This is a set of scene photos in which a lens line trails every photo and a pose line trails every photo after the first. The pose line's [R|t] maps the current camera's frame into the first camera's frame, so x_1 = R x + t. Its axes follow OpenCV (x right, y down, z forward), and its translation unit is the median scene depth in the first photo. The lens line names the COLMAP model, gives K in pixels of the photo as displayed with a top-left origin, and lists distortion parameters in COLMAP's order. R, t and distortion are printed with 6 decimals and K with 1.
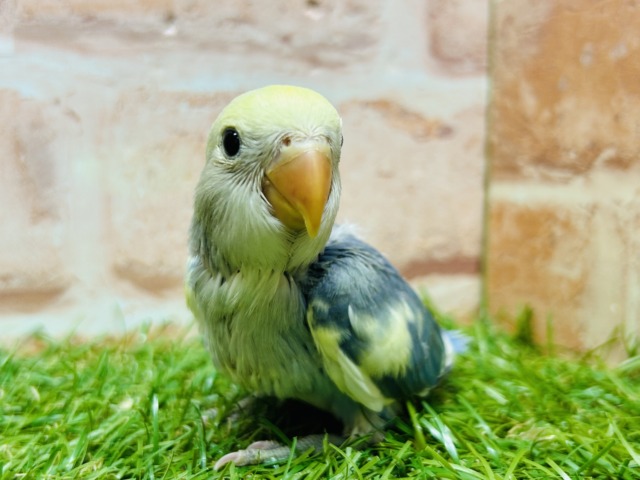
lens RADIAL K [[775.9, 0, 318.7], [0, 775.9, 244.5], [0, 0, 1]] dist [0.106376, -0.454999]
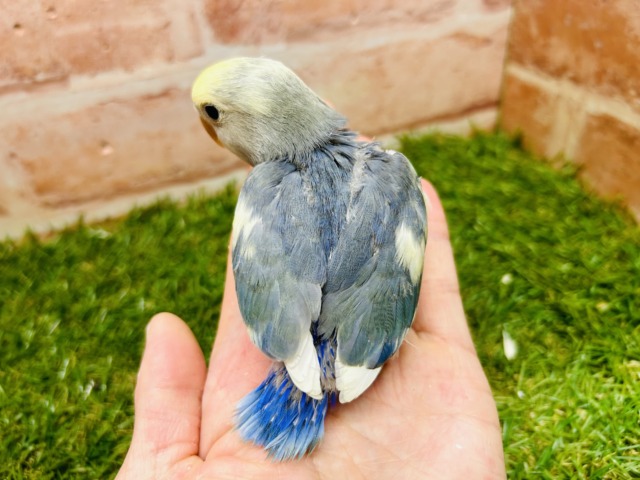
lens RADIAL K [[495.8, 0, 320.0], [0, 495.8, 240.0], [0, 0, 1]] dist [0.000281, -0.003782]
pose [[0.994626, -0.051898, -0.089585, -0.197768], [0.090605, 0.855013, 0.510631, -0.461390], [0.050096, -0.516004, 0.855120, -0.394216]]
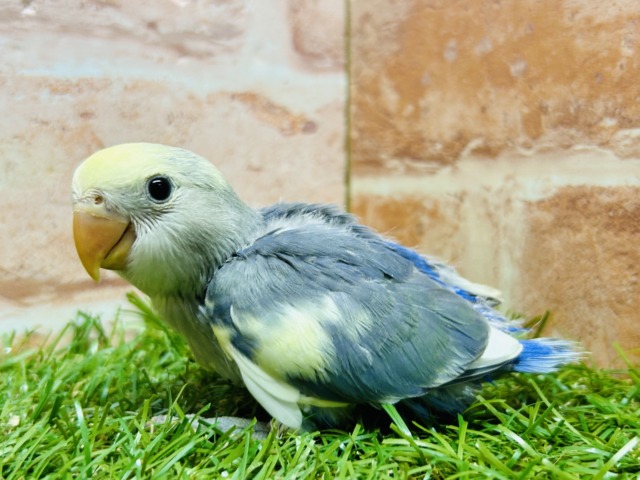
lens RADIAL K [[770.6, 0, 320.0], [0, 770.6, 240.0], [0, 0, 1]] dist [0.089398, -0.414040]
pose [[0.959753, -0.033909, 0.278790, -0.124850], [0.041327, 0.998930, -0.020771, 0.026803], [-0.277787, 0.031457, 0.960128, 0.051274]]
